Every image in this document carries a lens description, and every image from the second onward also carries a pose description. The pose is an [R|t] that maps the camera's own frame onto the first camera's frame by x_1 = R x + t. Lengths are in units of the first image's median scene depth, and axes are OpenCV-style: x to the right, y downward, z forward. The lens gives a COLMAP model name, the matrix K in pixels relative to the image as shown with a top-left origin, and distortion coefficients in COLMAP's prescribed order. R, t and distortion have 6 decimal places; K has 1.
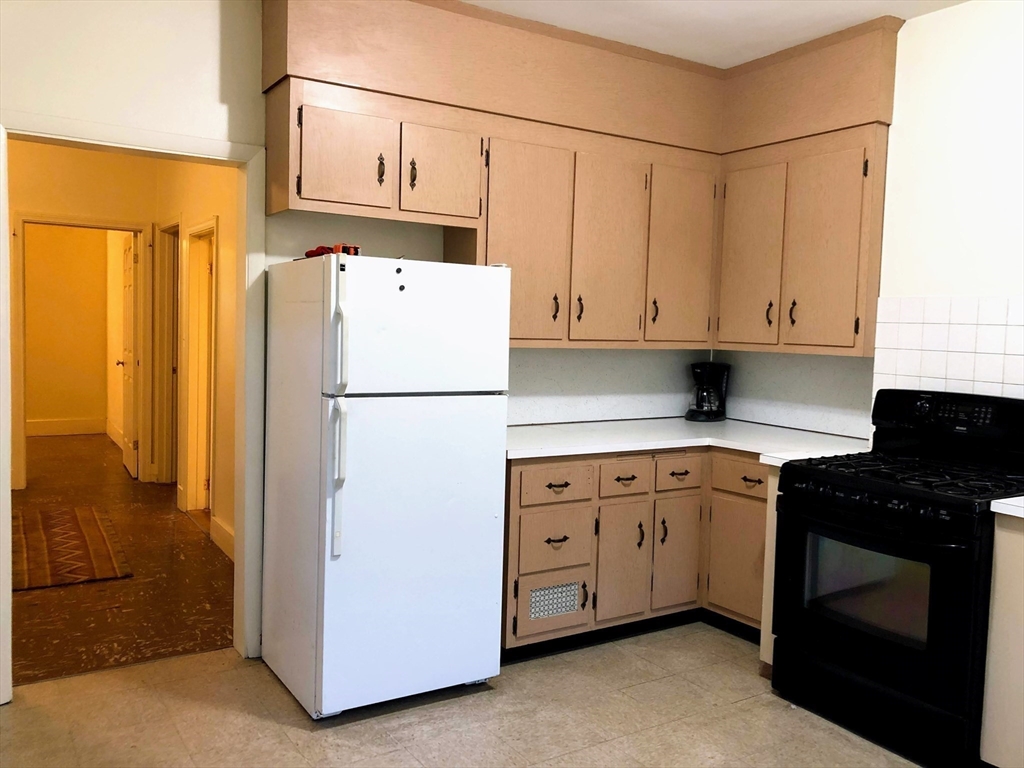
lens RADIAL K [[850.3, 0, 512.0], [0, 850.3, 384.0], [0, 0, 1]] dist [0.007077, 0.004674]
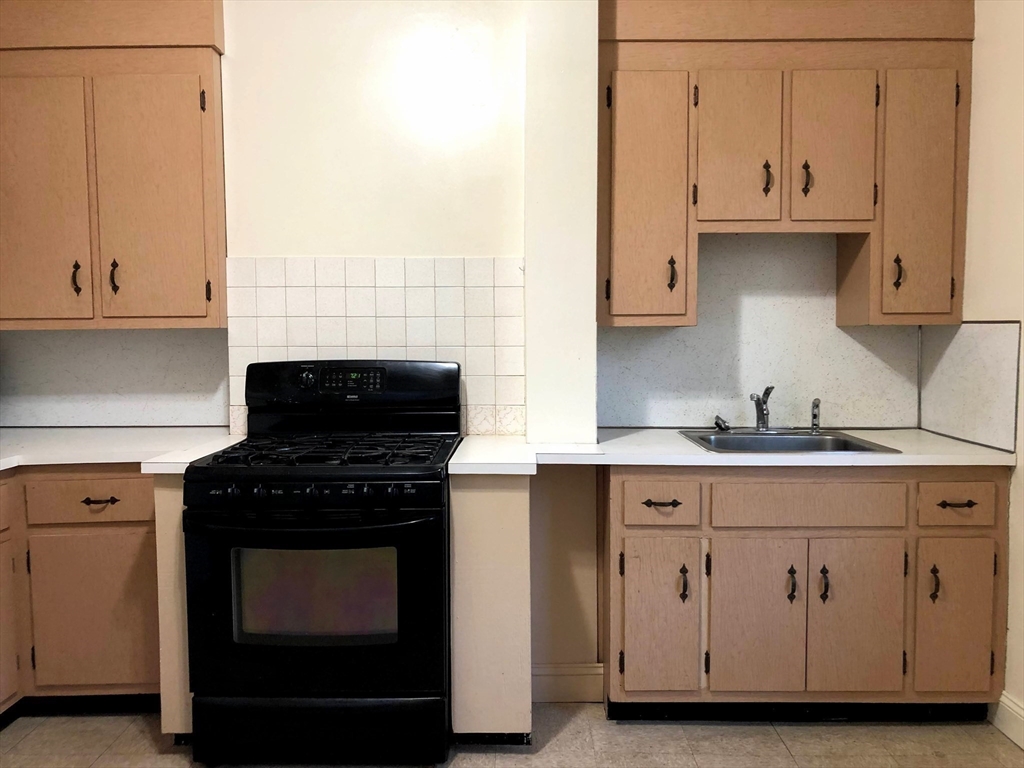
lens RADIAL K [[828.1, 0, 512.0], [0, 828.1, 384.0], [0, 0, 1]] dist [0.013570, 0.000968]
pose [[0.542425, -0.092602, 0.834985, -0.122389], [0.083718, 0.994917, 0.055954, 0.001482], [-0.835923, 0.039552, 0.547420, 0.315910]]
